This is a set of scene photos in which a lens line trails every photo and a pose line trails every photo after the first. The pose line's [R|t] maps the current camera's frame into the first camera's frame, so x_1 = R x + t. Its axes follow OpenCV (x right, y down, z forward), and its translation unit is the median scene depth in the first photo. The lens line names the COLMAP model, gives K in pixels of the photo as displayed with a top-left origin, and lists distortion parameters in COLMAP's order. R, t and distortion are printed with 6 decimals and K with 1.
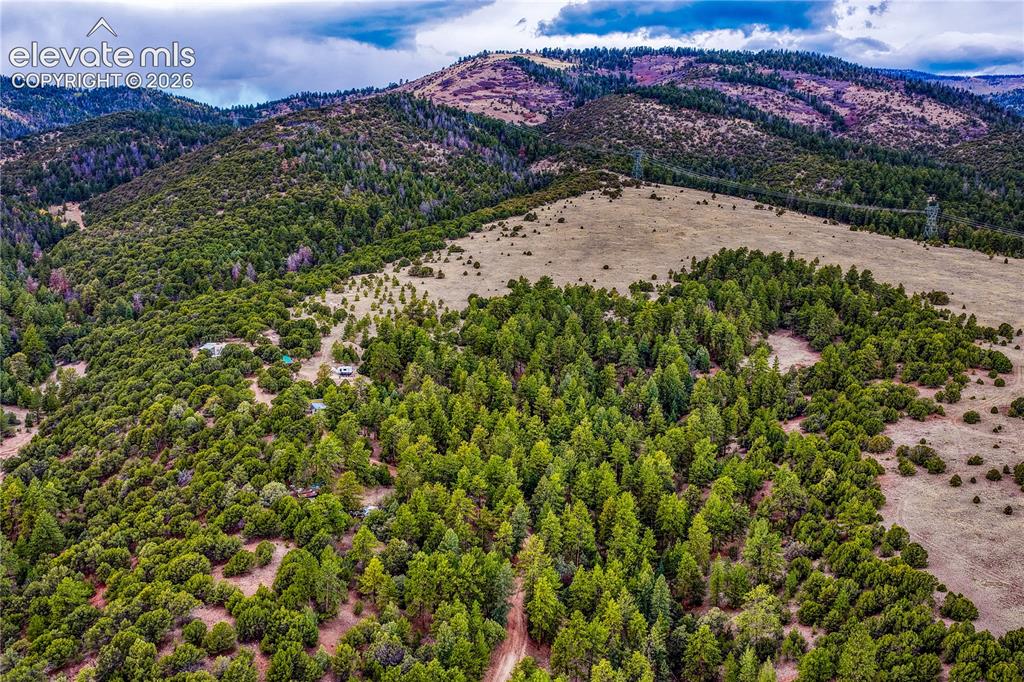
lens RADIAL K [[1102.6, 0, 516.5], [0, 1102.6, 344.9], [0, 0, 1]] dist [0.086220, -0.127210]
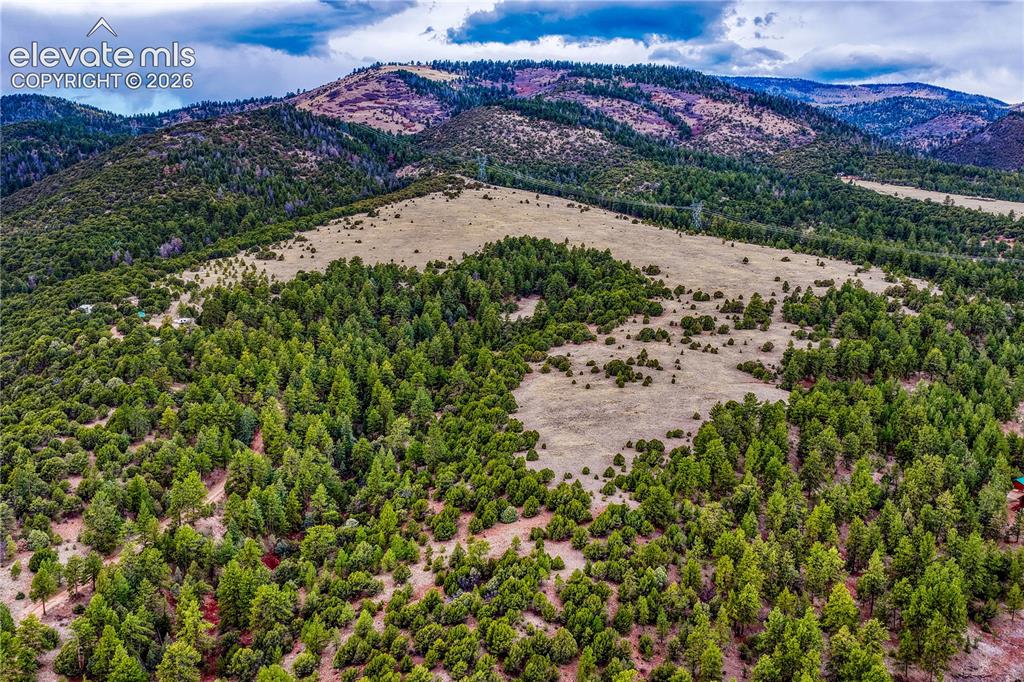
lens RADIAL K [[1102.6, 0, 516.5], [0, 1102.6, 344.9], [0, 0, 1]] dist [0.086220, -0.127210]
pose [[0.997498, -0.014942, 0.069099, 0.048476], [0.015246, 0.999876, -0.003870, 0.019683], [-0.069033, 0.004913, 0.997602, -0.121114]]
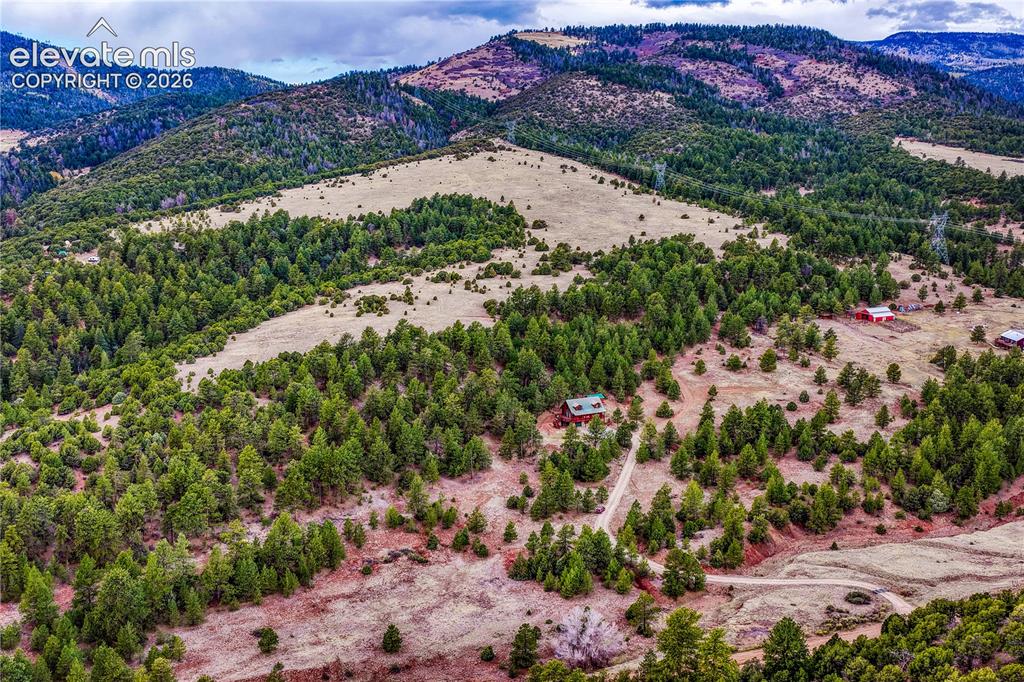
lens RADIAL K [[1102.6, 0, 516.5], [0, 1102.6, 344.9], [0, 0, 1]] dist [0.086220, -0.127210]
pose [[0.992359, 0.014059, -0.122582, 0.208203], [-0.010858, 0.999583, 0.026741, 0.030703], [0.122907, -0.025206, 0.992098, -0.176765]]
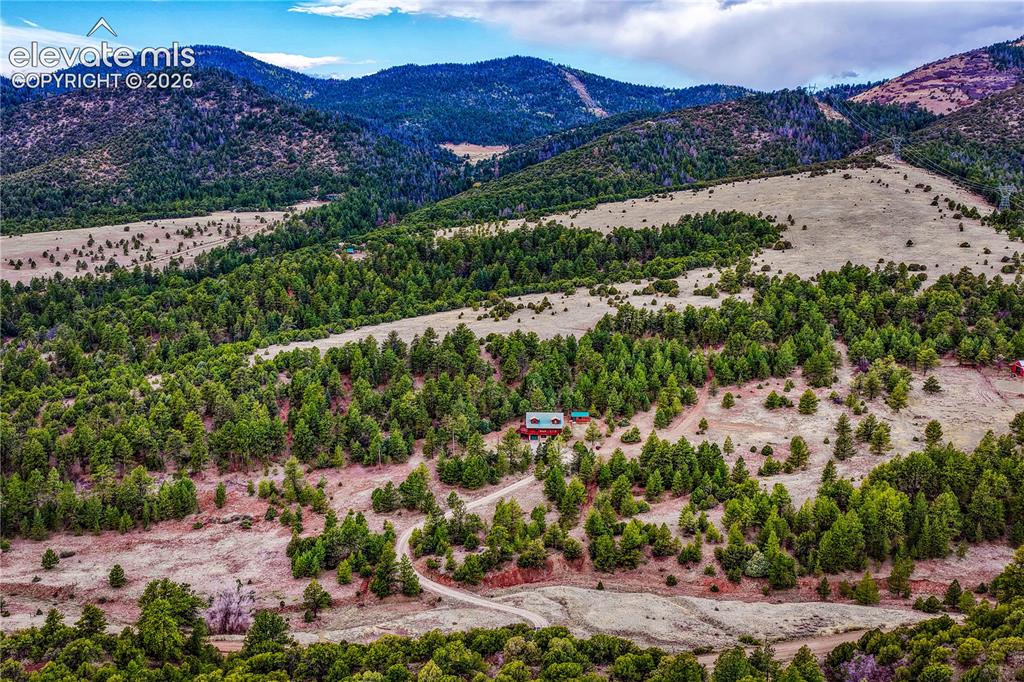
lens RADIAL K [[1102.6, 0, 516.5], [0, 1102.6, 344.9], [0, 0, 1]] dist [0.086220, -0.127210]
pose [[0.817065, 0.099395, -0.567914, 0.357025], [-0.093637, 0.994827, 0.039395, 0.023151], [0.568891, 0.020989, 0.822145, -0.130044]]
